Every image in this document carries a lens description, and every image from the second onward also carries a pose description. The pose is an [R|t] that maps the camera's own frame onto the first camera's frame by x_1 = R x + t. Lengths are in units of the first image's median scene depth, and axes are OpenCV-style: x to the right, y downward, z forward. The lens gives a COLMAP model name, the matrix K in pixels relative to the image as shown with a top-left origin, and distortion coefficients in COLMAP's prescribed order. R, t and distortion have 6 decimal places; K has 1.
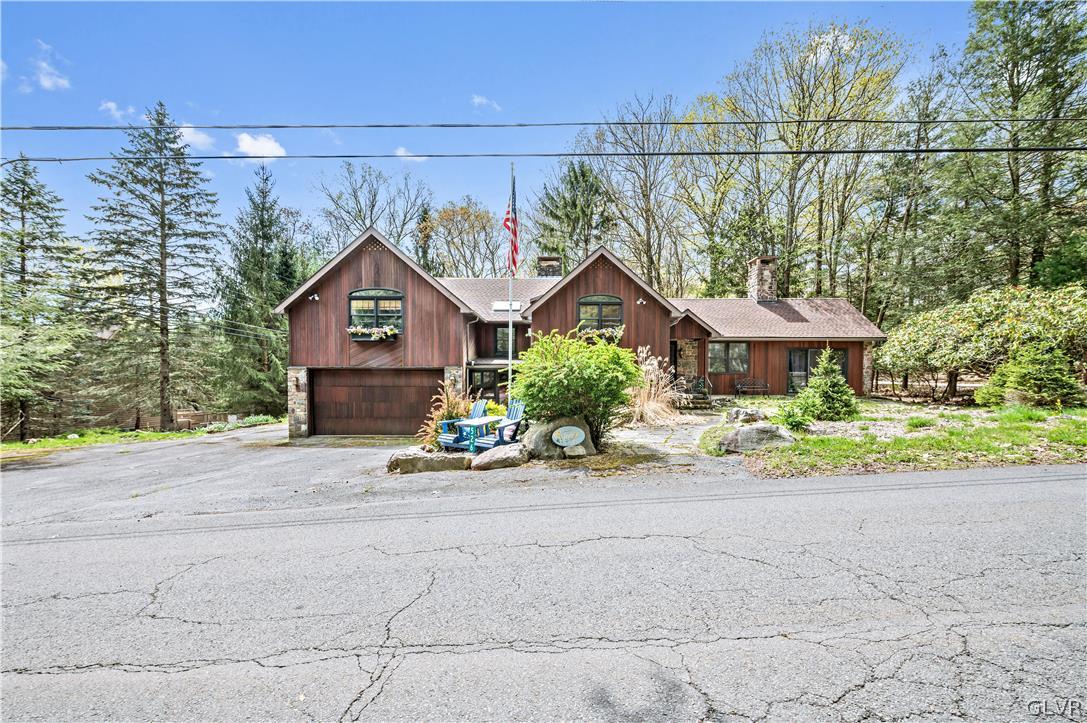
lens RADIAL K [[438.1, 0, 541.3], [0, 438.1, 371.5], [0, 0, 1]] dist [-0.002505, -0.000156]
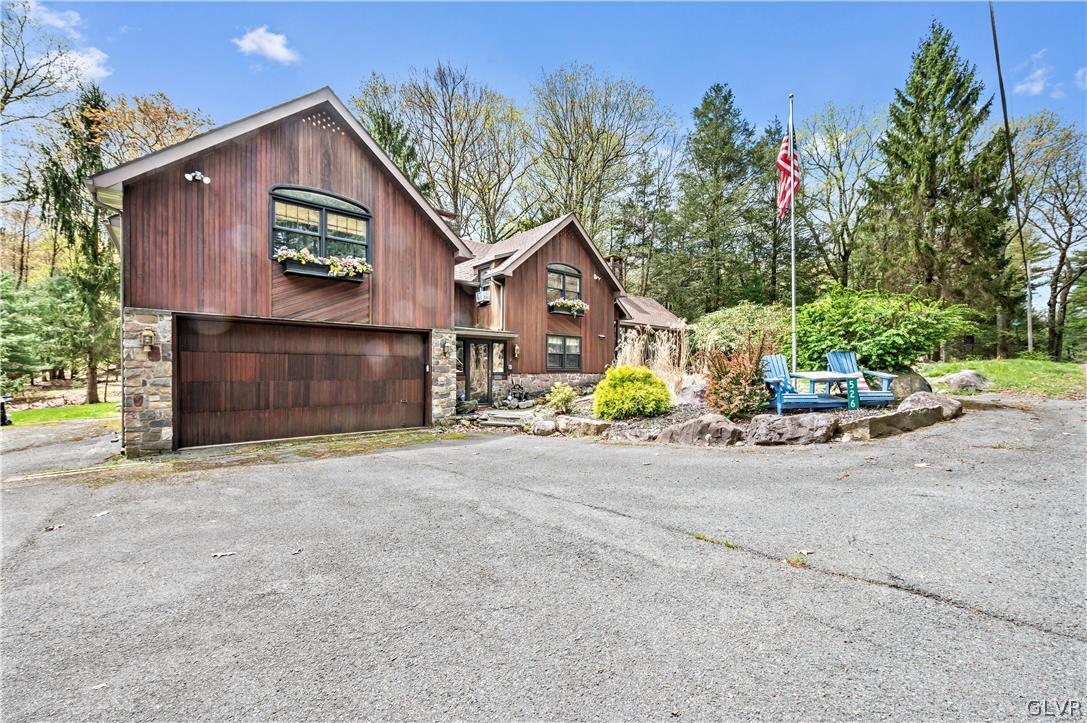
lens RADIAL K [[438.1, 0, 542.4], [0, 438.1, 361.2], [0, 0, 1]] dist [-0.002505, -0.000156]
pose [[0.755539, 0.015655, 0.654917, -0.540836], [-0.008232, 0.999862, -0.014404, 0.049816], [-0.655052, 0.005491, 0.755564, 0.345467]]
